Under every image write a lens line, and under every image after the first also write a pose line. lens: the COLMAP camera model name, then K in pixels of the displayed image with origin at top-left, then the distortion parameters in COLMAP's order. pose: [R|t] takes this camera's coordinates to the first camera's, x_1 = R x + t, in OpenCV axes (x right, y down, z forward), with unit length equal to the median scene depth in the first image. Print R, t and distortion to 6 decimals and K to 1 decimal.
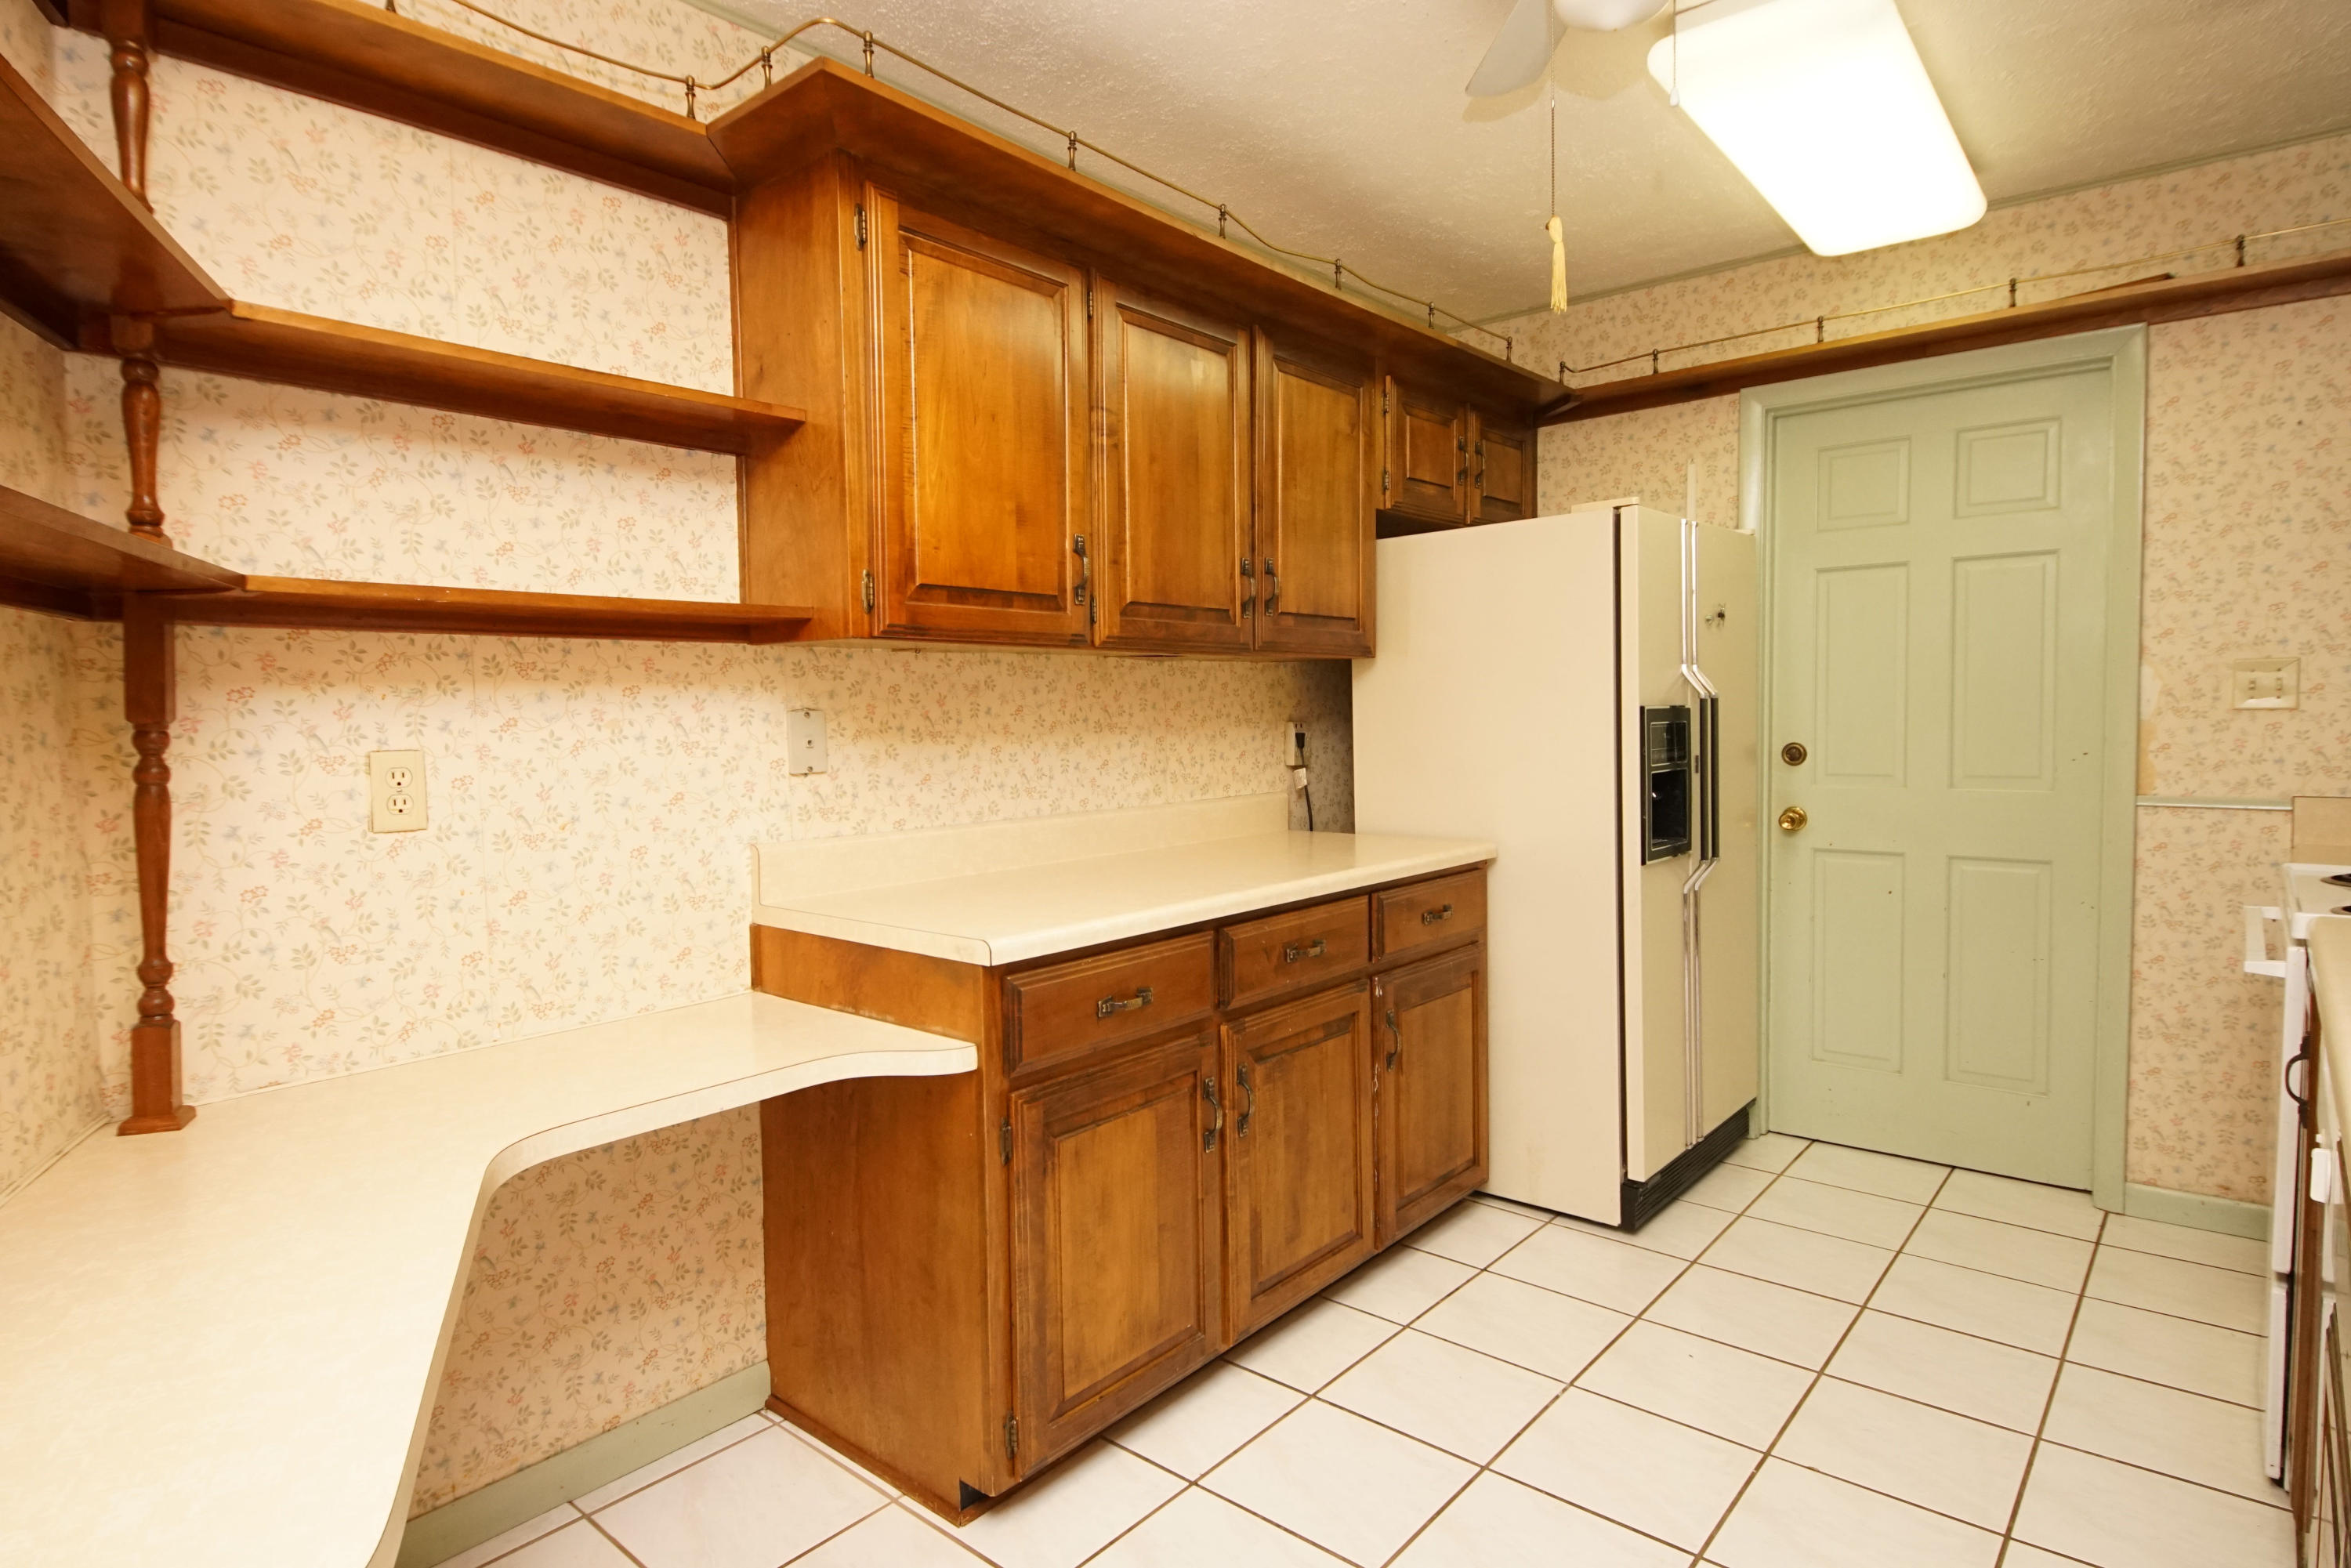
lens RADIAL K [[1259.9, 0, 1145.7], [0, 1259.9, 775.8], [0, 0, 1]] dist [0.043724, -0.042491]
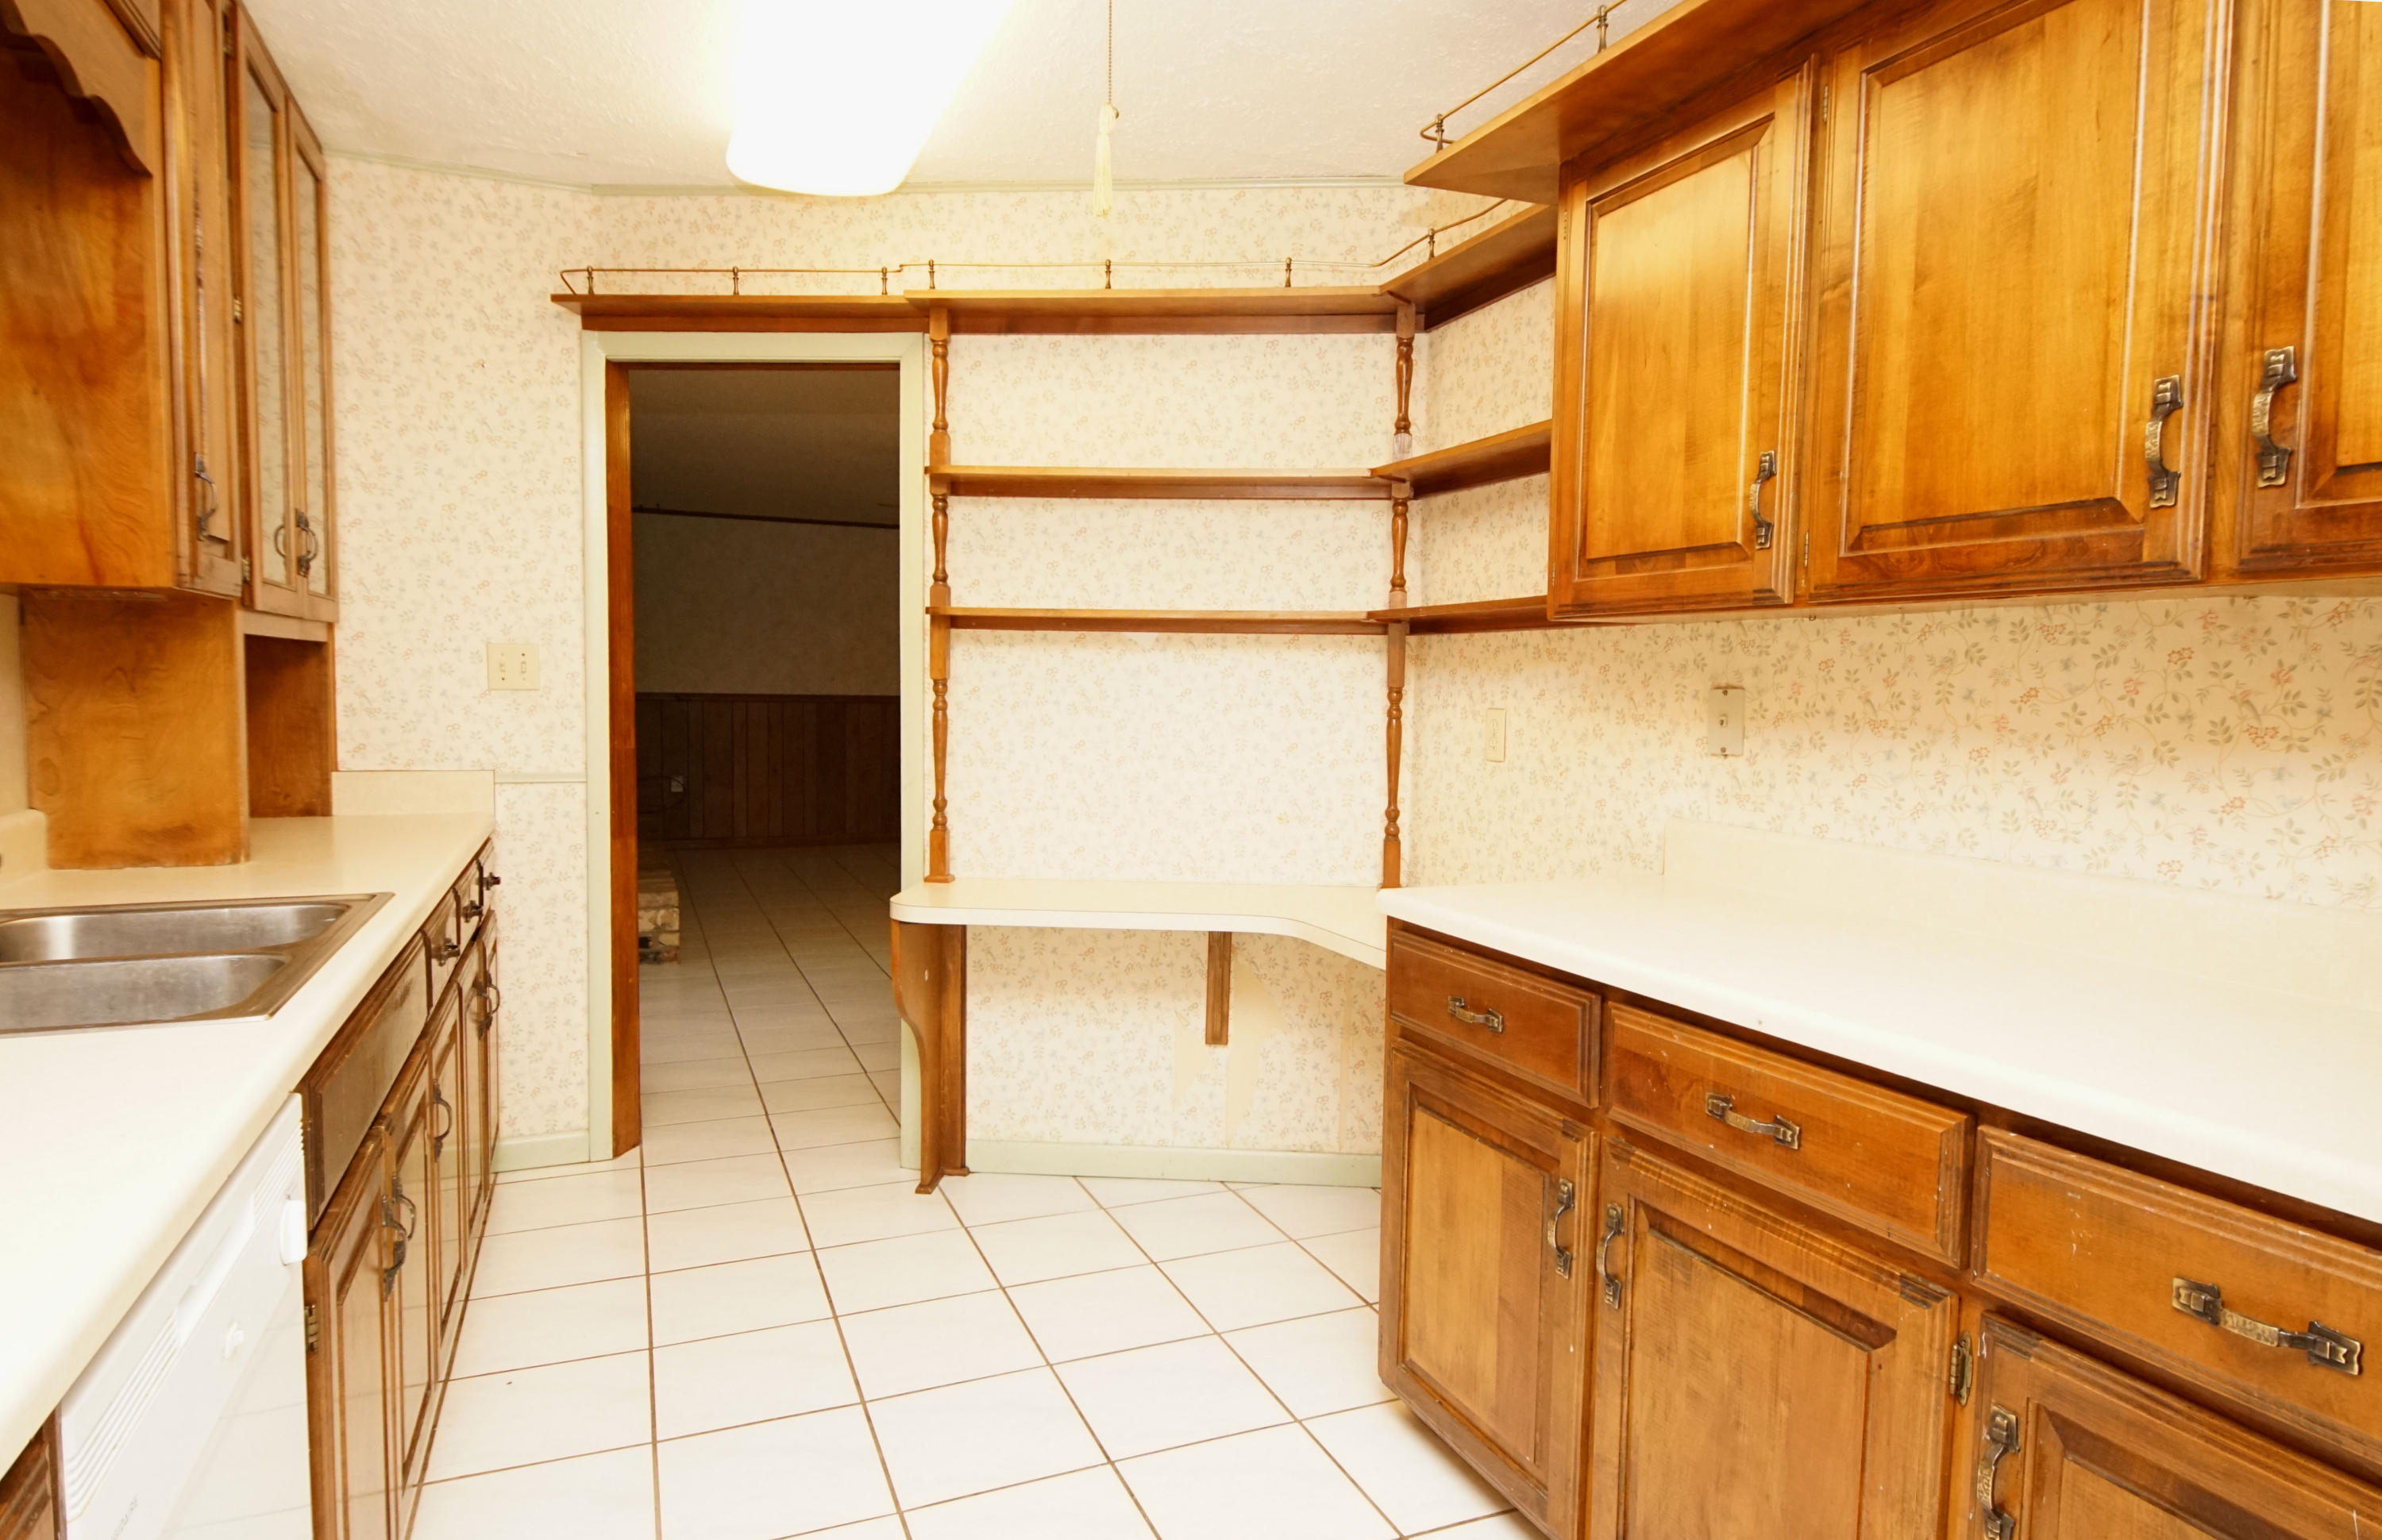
lens RADIAL K [[1325.3, 0, 1191.0], [0, 1325.3, 770.0], [0, 0, 1]] dist [0.001265, 0.000133]
pose [[-0.428611, 0.068308, -0.900903, 0.682942], [-0.055540, 0.993260, 0.101734, -0.059012], [0.901780, 0.093640, -0.421929, 0.899760]]
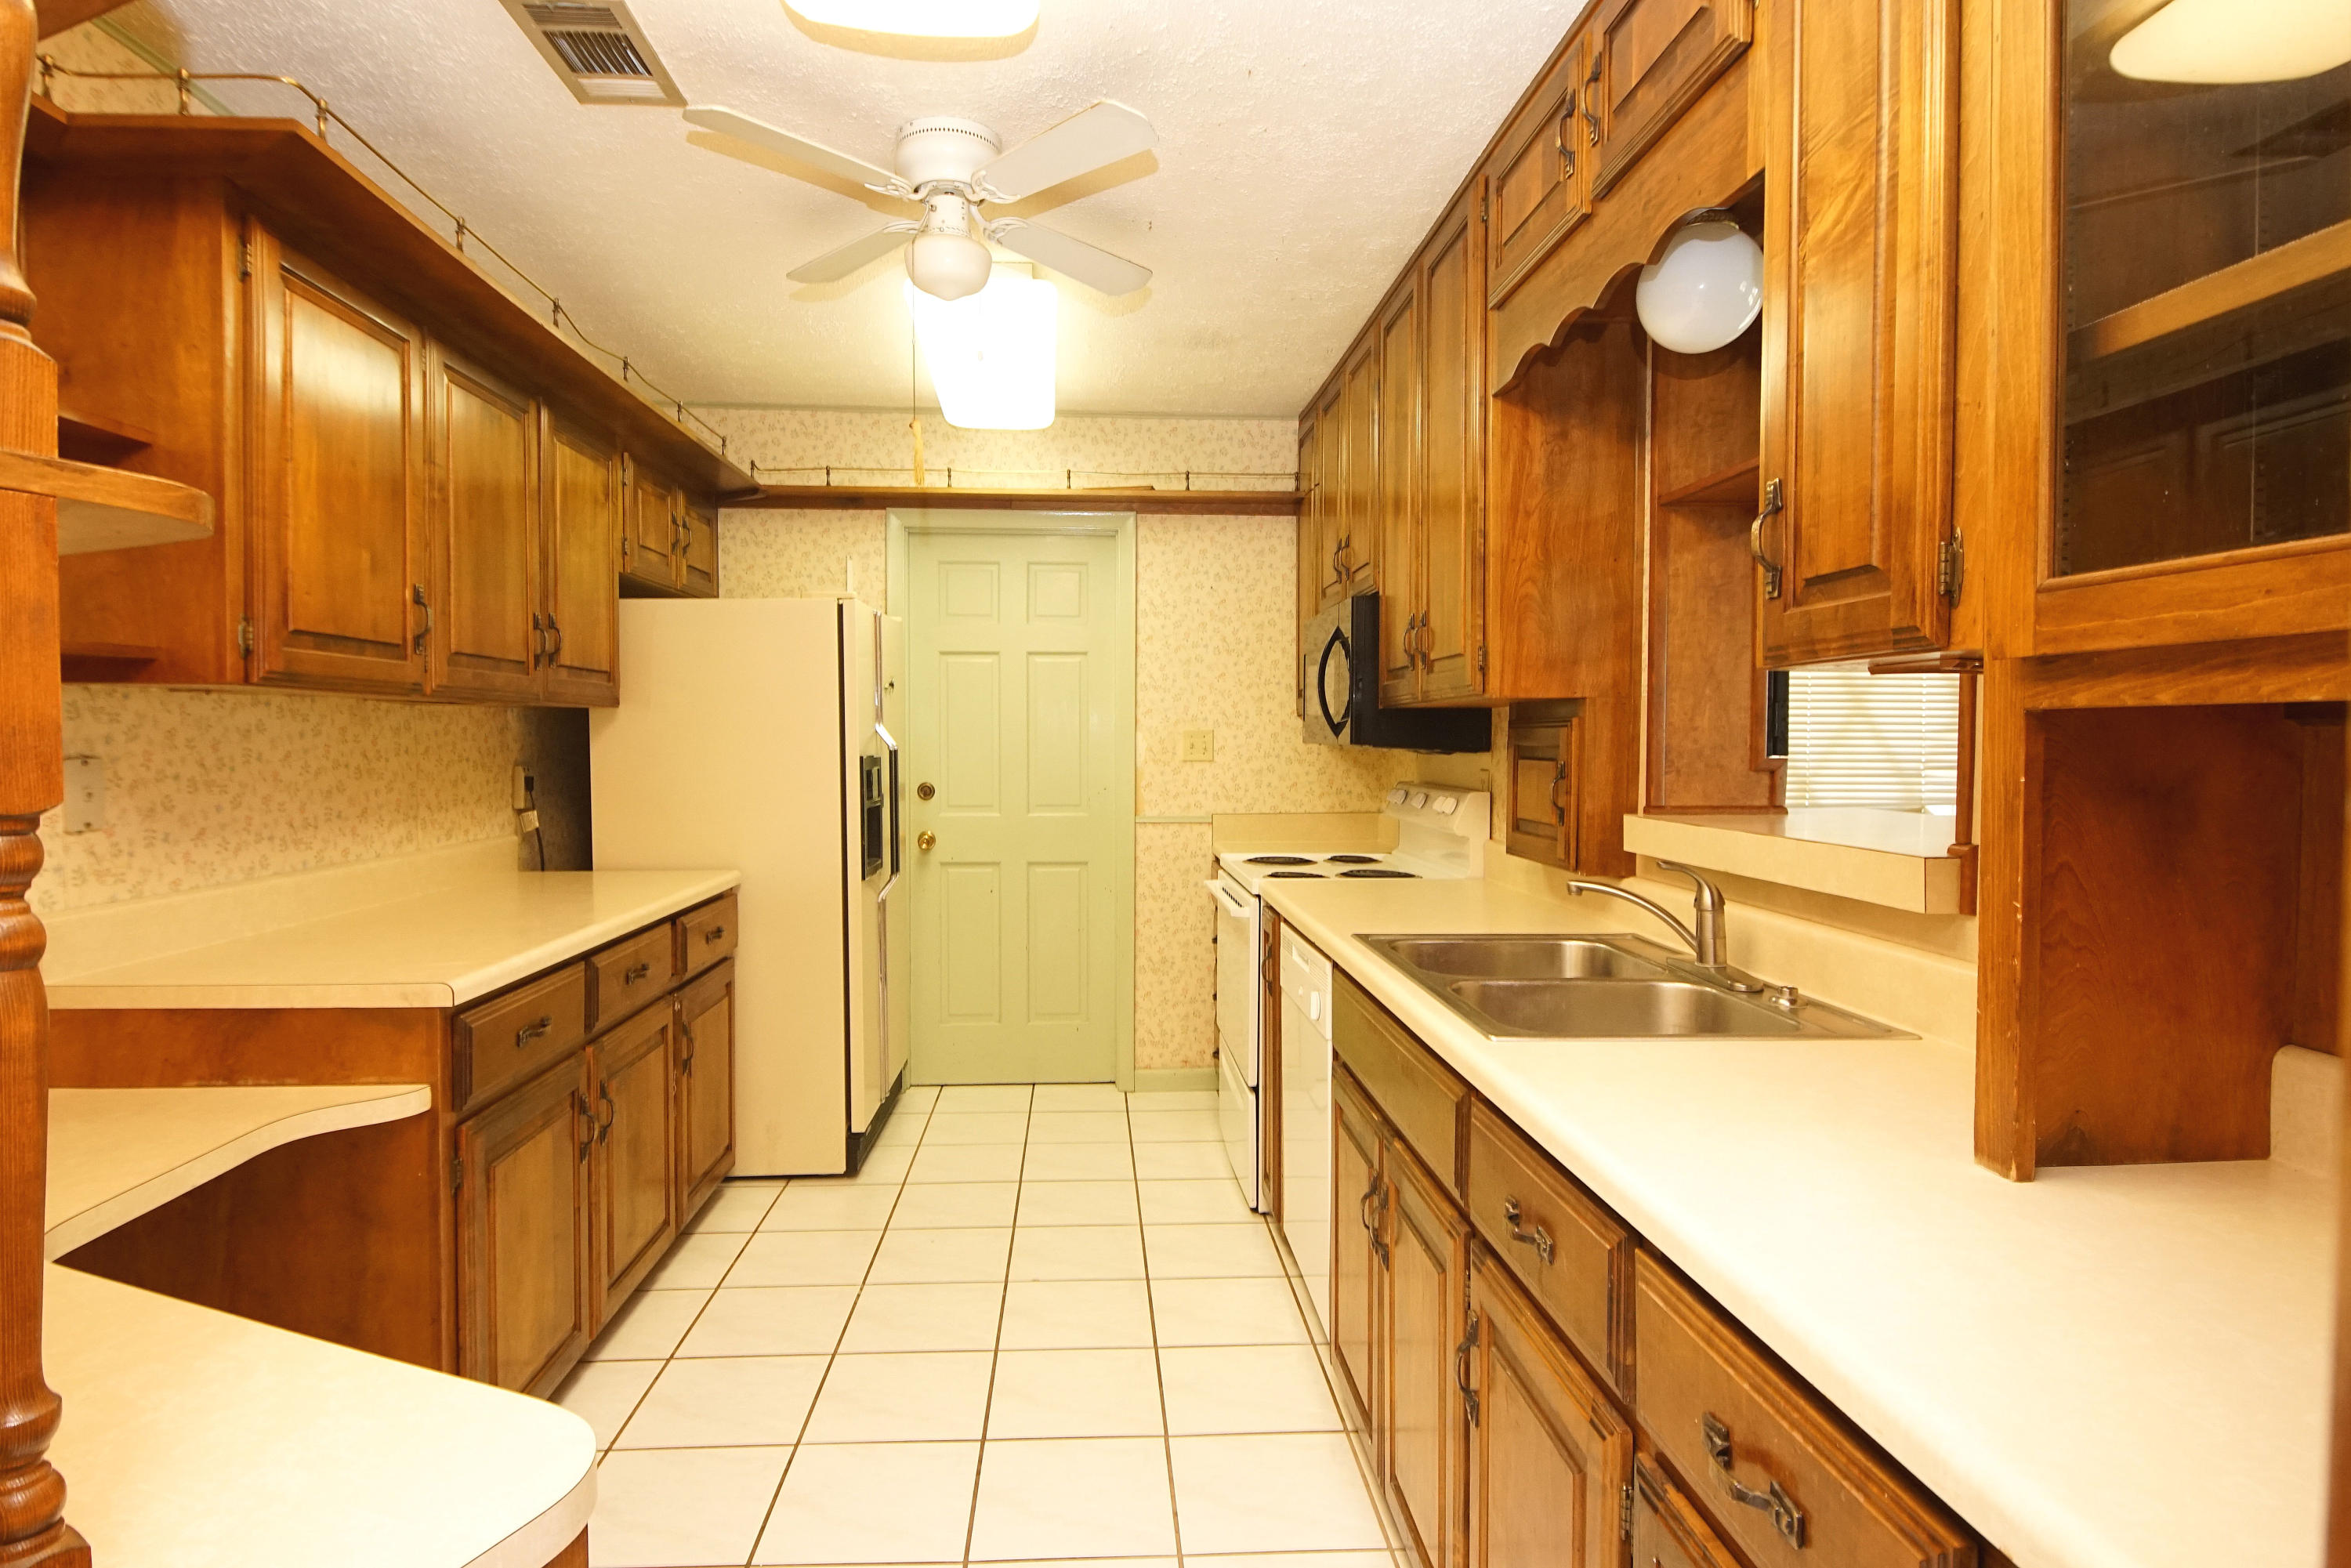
lens RADIAL K [[1259.9, 0, 1145.7], [0, 1259.9, 775.8], [0, 0, 1]] dist [0.043724, -0.042491]
pose [[0.717590, -0.004114, 0.696453, -0.299381], [0.022827, 0.999584, -0.017615, -0.006300], [-0.696091, 0.028539, 0.717386, -0.114623]]
